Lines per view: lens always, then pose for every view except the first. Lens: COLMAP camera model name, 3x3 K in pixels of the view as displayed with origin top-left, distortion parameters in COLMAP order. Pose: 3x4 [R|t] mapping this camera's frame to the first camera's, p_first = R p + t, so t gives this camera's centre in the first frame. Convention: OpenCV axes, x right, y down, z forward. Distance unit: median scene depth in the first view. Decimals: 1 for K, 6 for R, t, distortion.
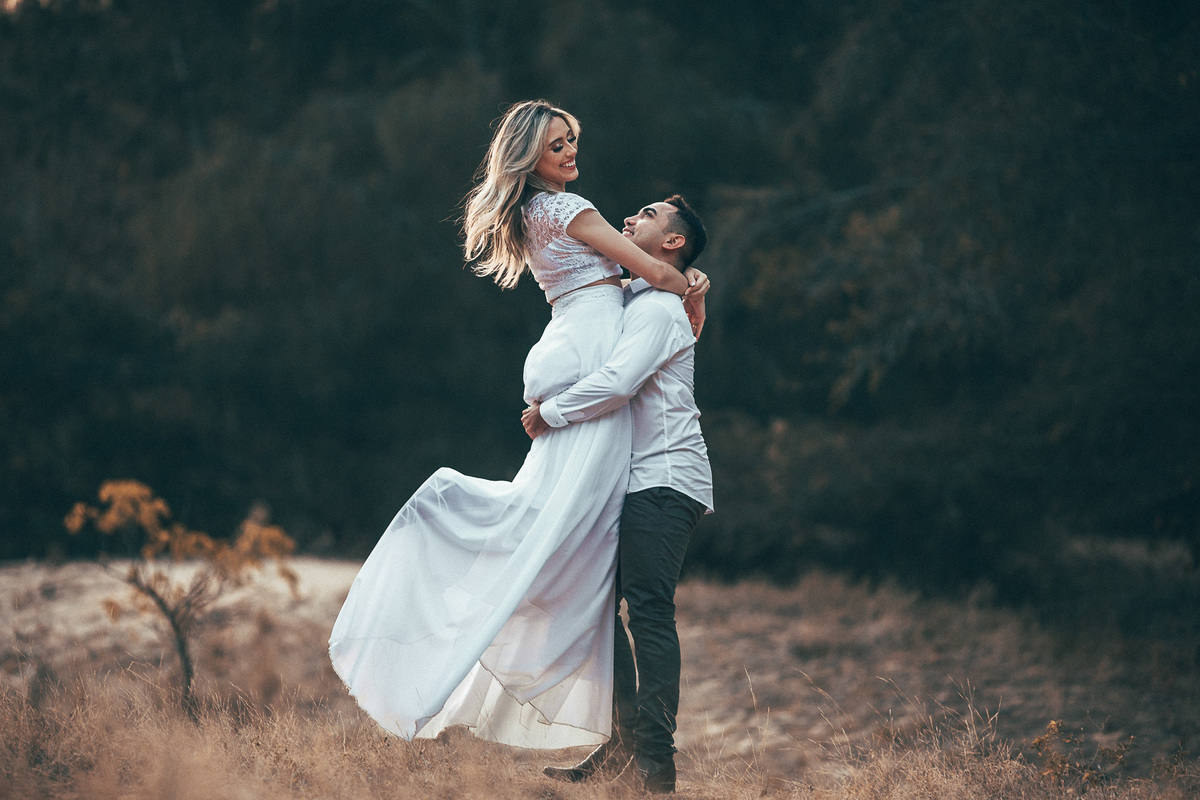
lens RADIAL K [[4996.8, 0, 605.0], [0, 4996.8, 400.7], [0, 0, 1]] dist [0.555329, 0.000000]
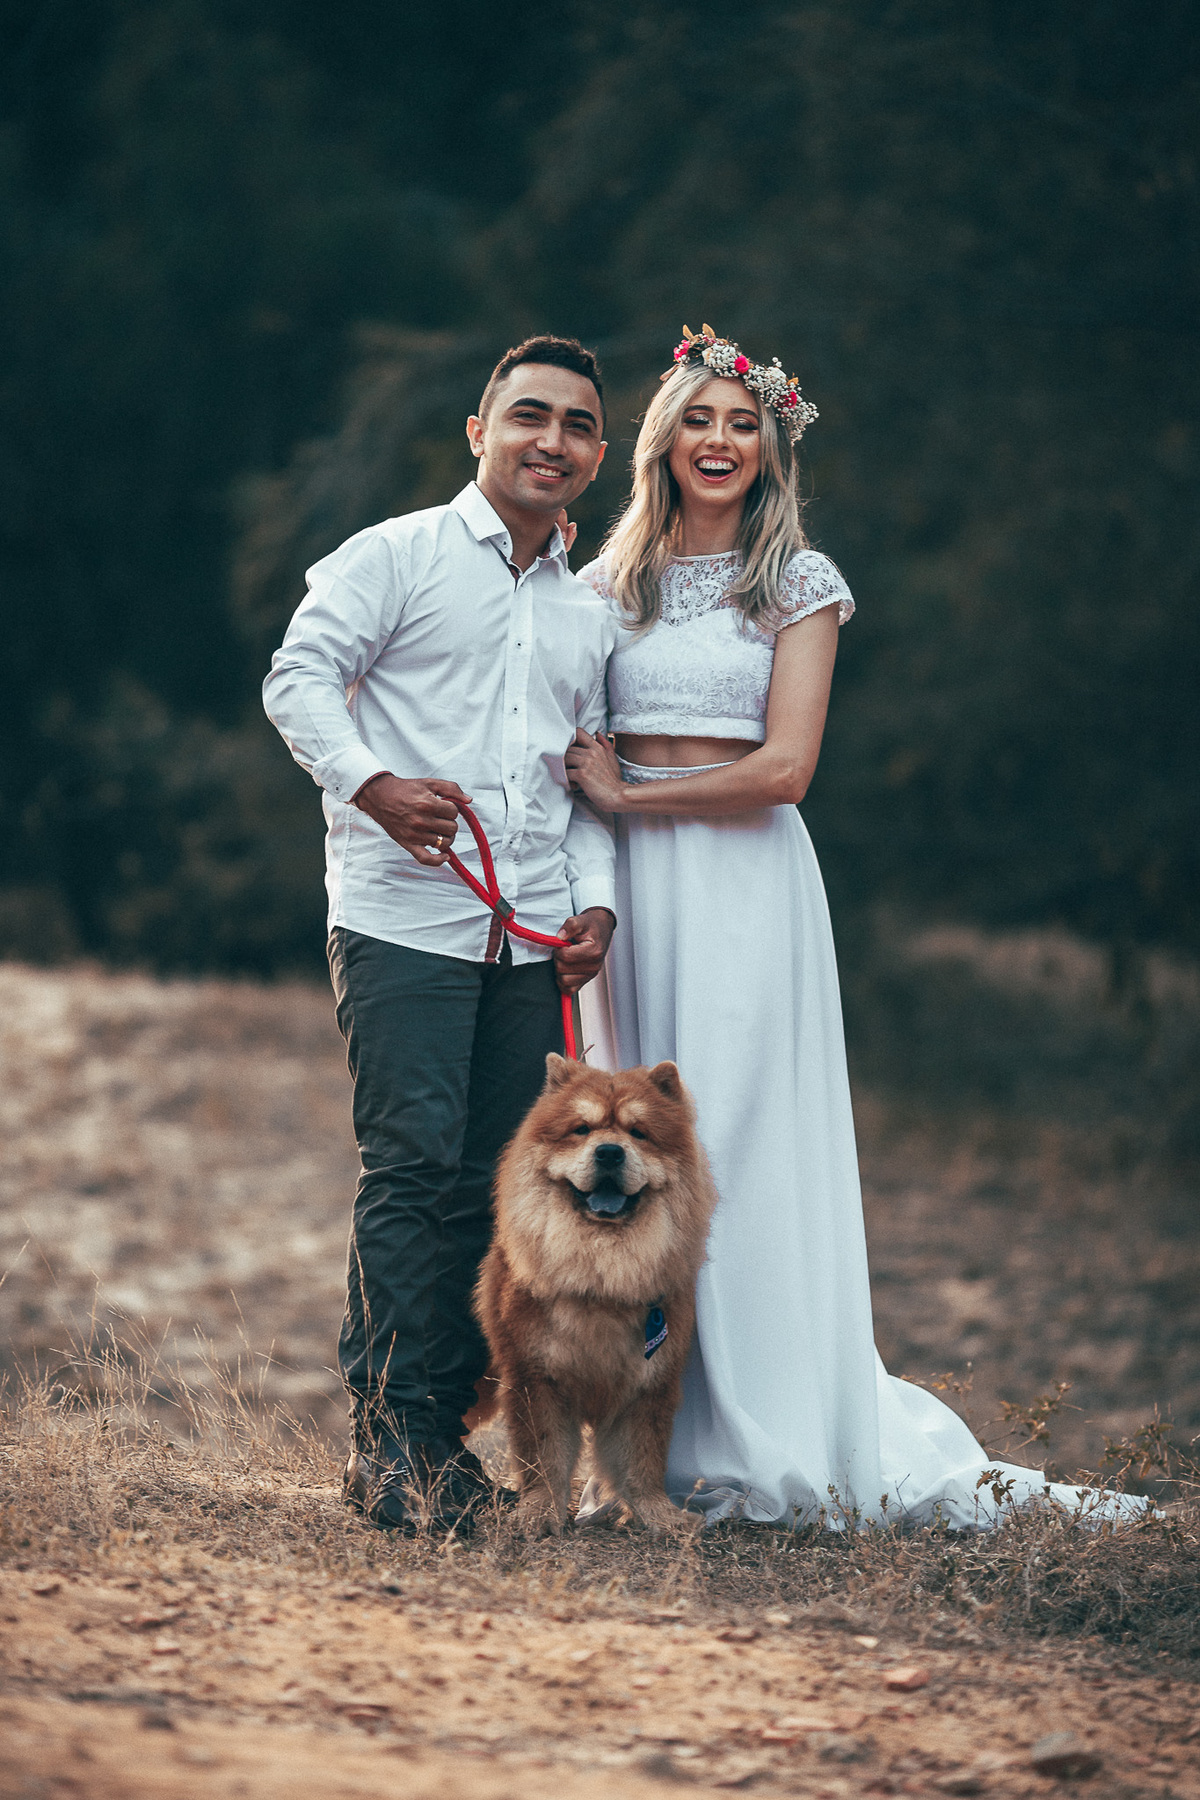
lens RADIAL K [[7495.2, 0, 599.7], [0, 7495.2, 892.3], [0, 0, 1]] dist [0.555329, 0.000000]
pose [[0.997038, 0.052527, 0.056175, 0.003889], [-0.054234, 0.998098, 0.029301, -0.003339], [-0.054529, -0.032261, 0.997991, 0.103578]]
